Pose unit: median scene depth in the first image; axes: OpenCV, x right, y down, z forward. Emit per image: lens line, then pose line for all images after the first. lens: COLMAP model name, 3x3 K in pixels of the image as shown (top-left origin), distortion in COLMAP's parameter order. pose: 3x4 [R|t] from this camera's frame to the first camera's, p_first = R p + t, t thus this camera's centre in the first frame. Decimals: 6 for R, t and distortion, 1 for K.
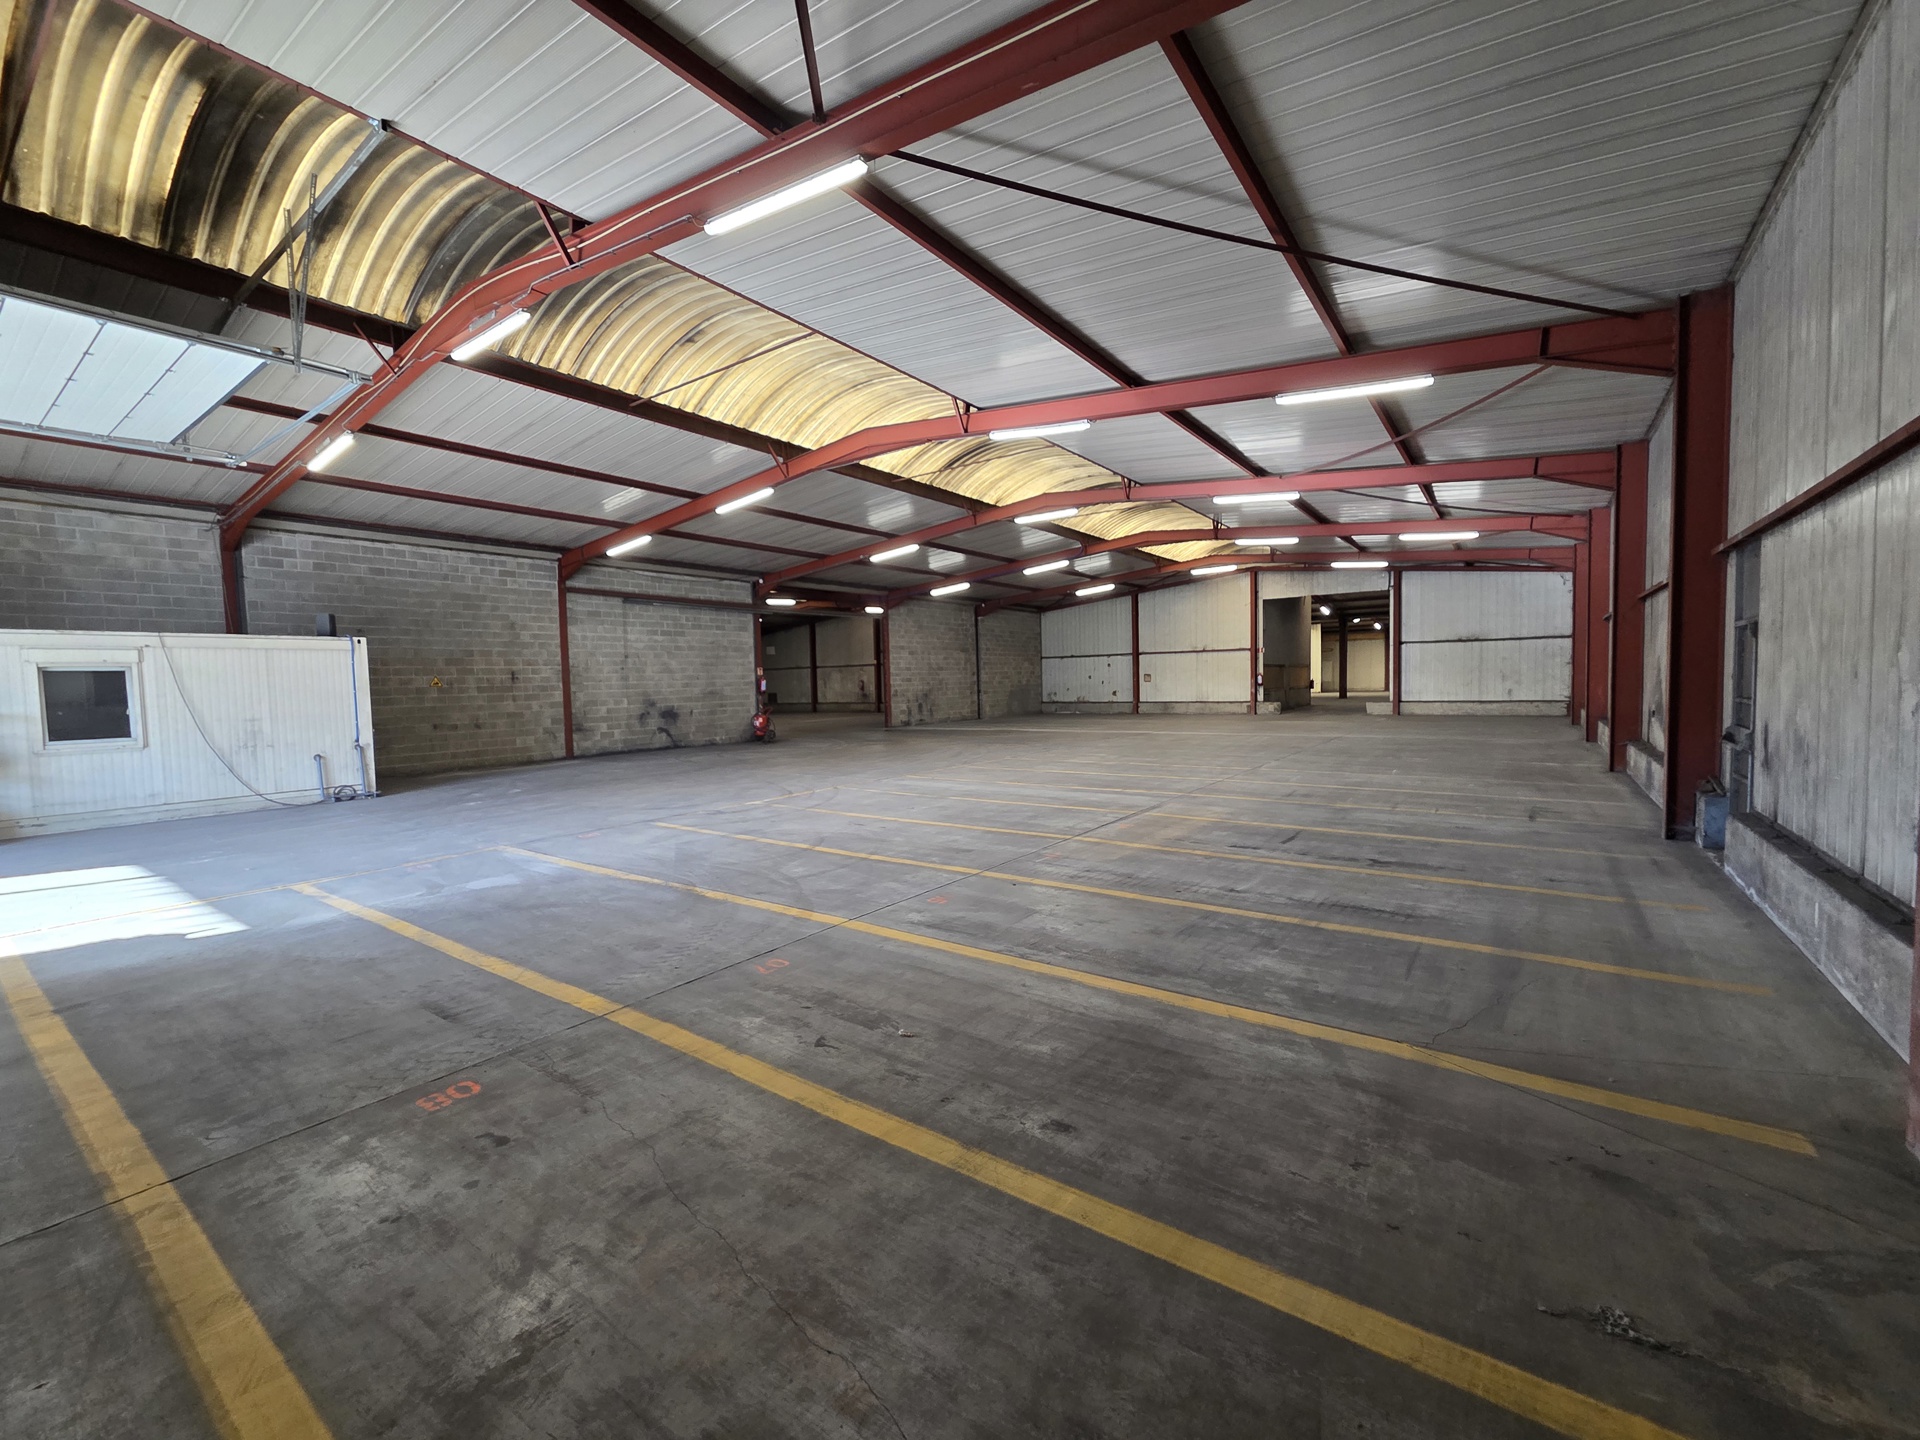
lens RADIAL K [[773.1, 0, 960.3], [0, 773.1, 721.7], [0, 0, 1]] dist [-0.000153, 0.000005]
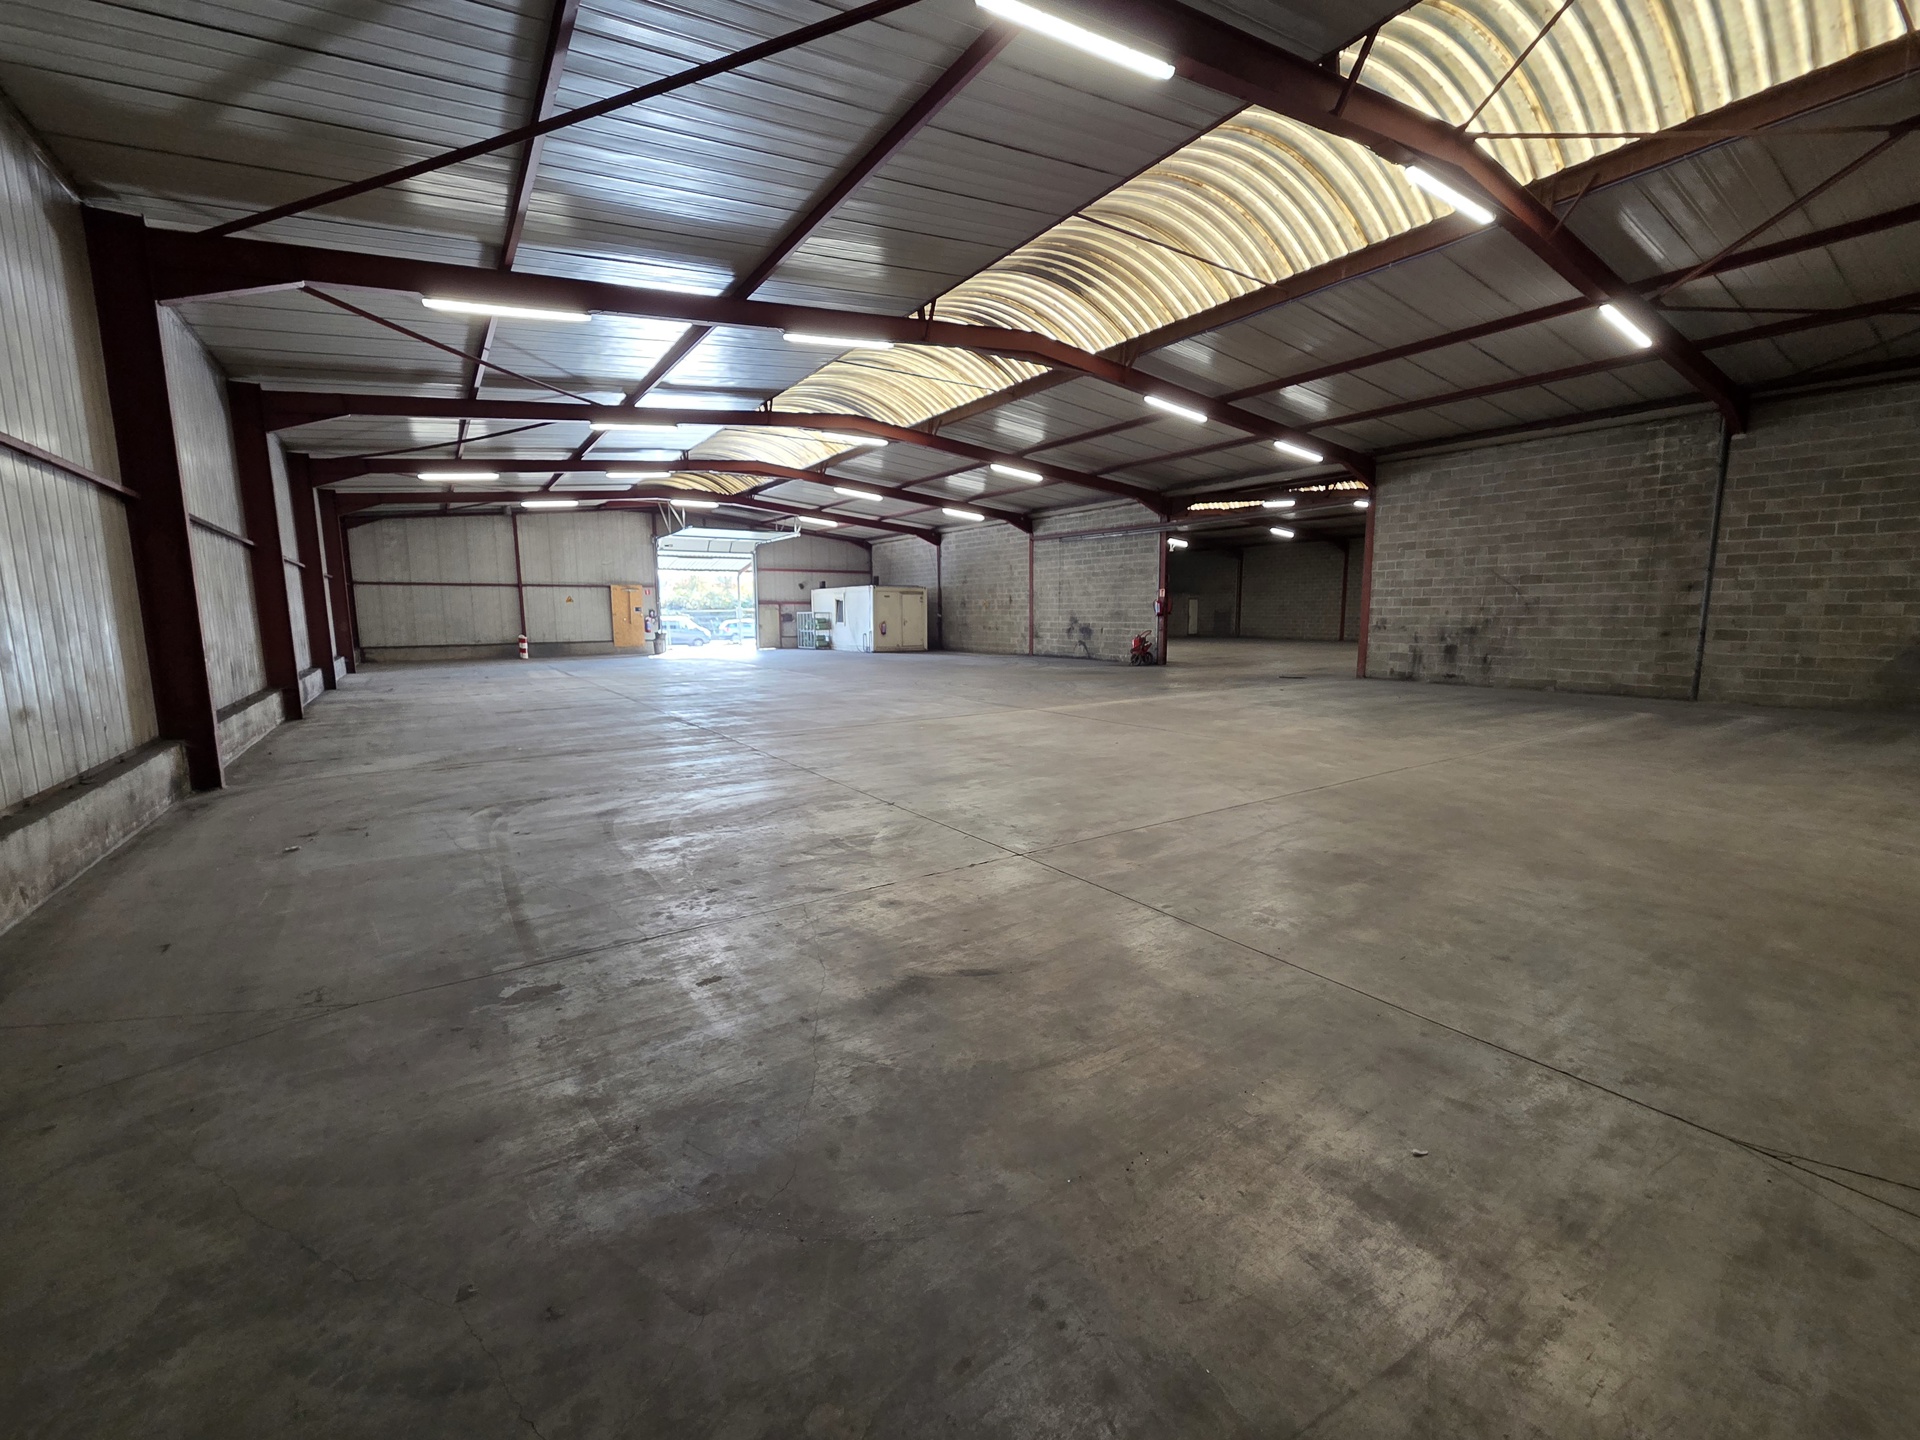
lens RADIAL K [[770.9, 0, 961.2], [0, 770.9, 722.3], [0, 0, 1]] dist [0.000108, 0.000041]
pose [[-0.338977, 0.155967, -0.927777, 0.803781], [-0.040914, 0.982786, 0.180163, -0.075037], [0.939905, 0.099030, -0.326760, 1.187394]]
